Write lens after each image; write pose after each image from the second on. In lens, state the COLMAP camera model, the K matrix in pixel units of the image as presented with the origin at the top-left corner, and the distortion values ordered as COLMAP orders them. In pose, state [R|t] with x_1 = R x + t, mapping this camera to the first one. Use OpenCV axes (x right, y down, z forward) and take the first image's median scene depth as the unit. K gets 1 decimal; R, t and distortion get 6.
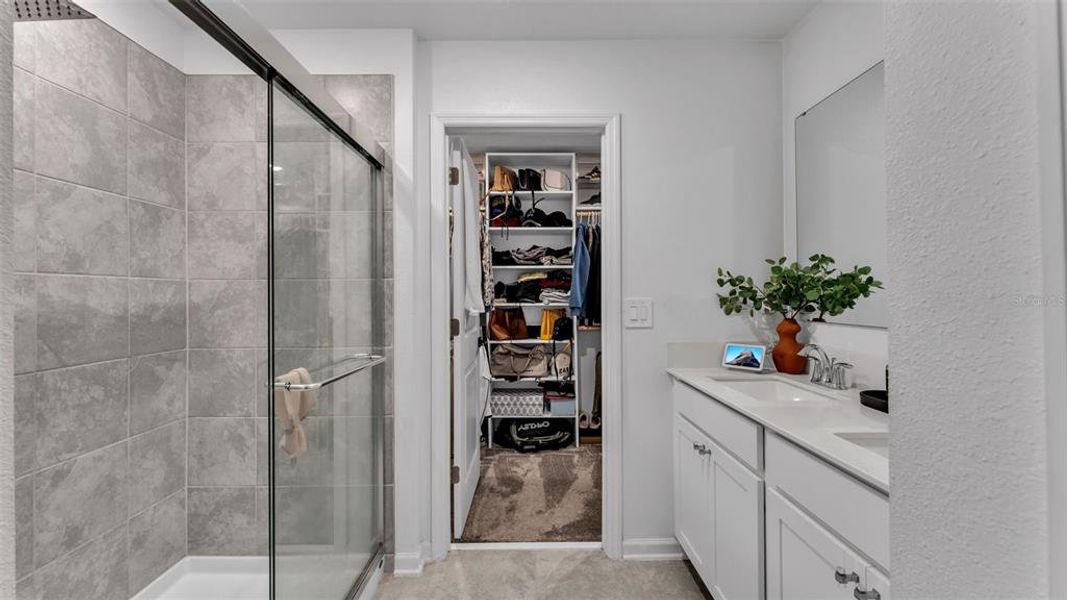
lens RADIAL K [[424.4, 0, 533.8], [0, 424.4, 292.2], [0, 0, 1]] dist [0.000153, -0.000987]
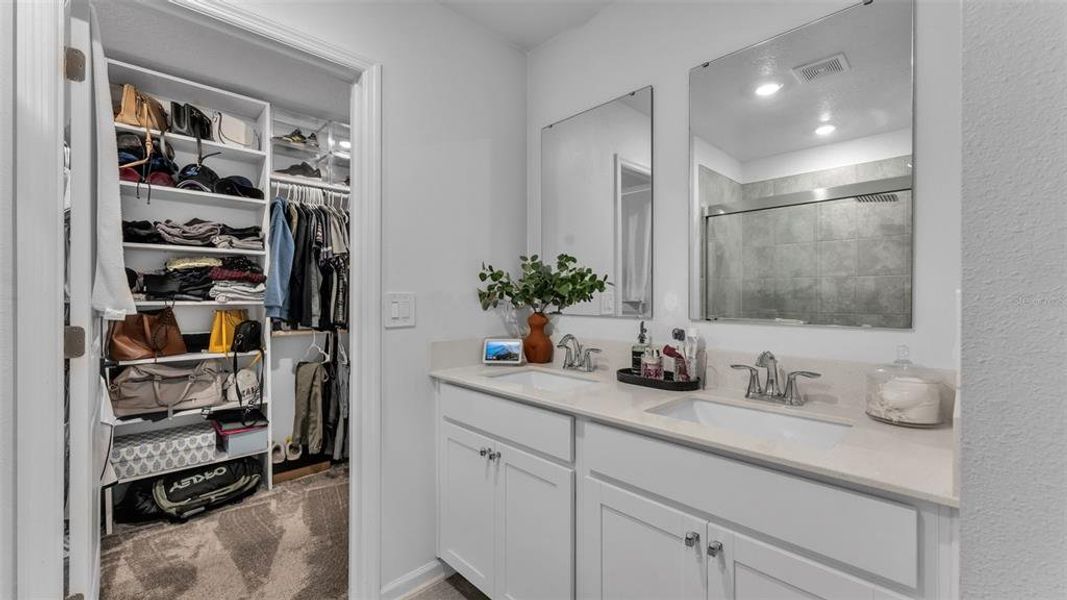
lens RADIAL K [[424.4, 0, 531.3], [0, 424.4, 295.7], [0, 0, 1]] dist [0.000153, -0.000987]
pose [[0.724843, 0.005875, 0.688889, -0.142321], [-0.009764, 0.999951, 0.001745, 0.017413], [-0.688845, -0.007992, 0.724865, 0.210913]]
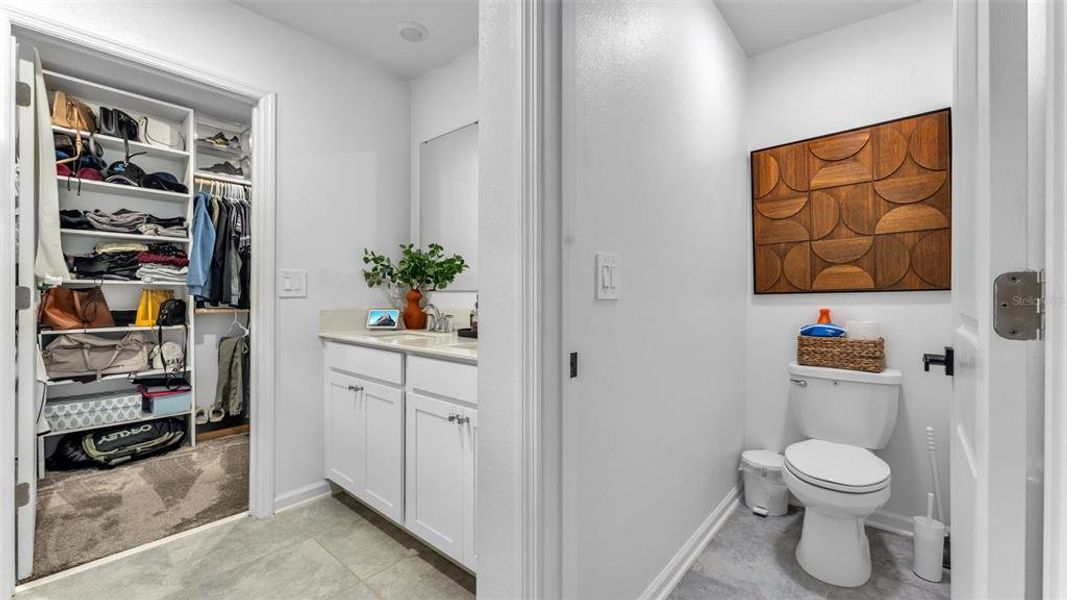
lens RADIAL K [[424.4, 0, 533.0], [0, 424.4, 296.3], [0, 0, 1]] dist [0.000153, -0.000987]
pose [[0.659123, 0.005913, 0.752012, -0.161363], [-0.015211, 0.999869, 0.005470, 0.065999], [-0.751881, -0.015044, 0.659127, -0.173101]]
